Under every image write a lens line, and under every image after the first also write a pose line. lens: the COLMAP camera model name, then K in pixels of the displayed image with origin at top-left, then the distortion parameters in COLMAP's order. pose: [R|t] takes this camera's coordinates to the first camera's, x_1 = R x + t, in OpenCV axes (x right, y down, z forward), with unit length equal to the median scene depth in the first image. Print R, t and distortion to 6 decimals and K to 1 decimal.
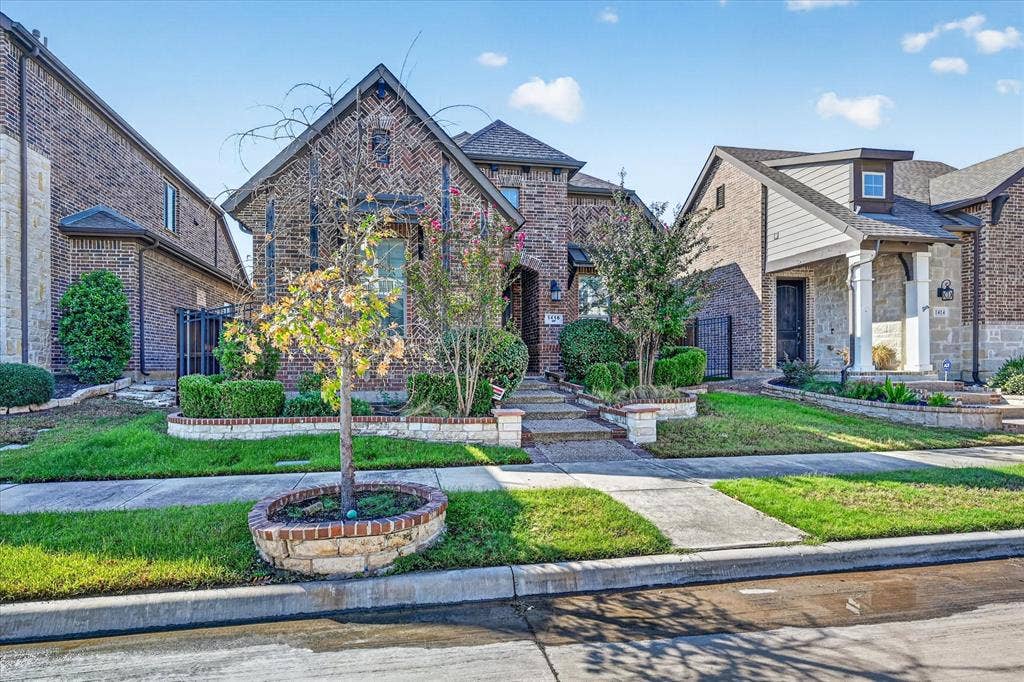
lens RADIAL K [[601.1, 0, 512.0], [0, 601.1, 341.0], [0, 0, 1]] dist [-0.001070, -0.000743]
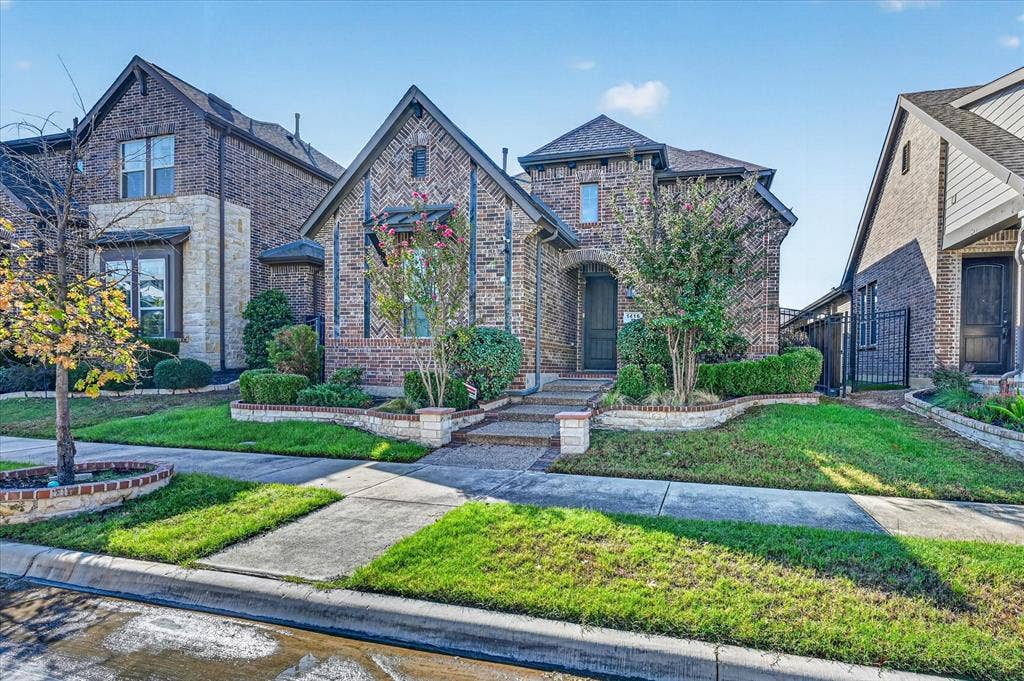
lens RADIAL K [[562.1, 0, 512.1], [0, 562.1, 352.0], [0, 0, 1]] dist [-0.000323, -0.001347]
pose [[0.885272, 0.003065, -0.465064, 0.370261], [0.003709, 0.999900, 0.013652, 0.005671], [0.465059, -0.013810, 0.885172, 0.159806]]
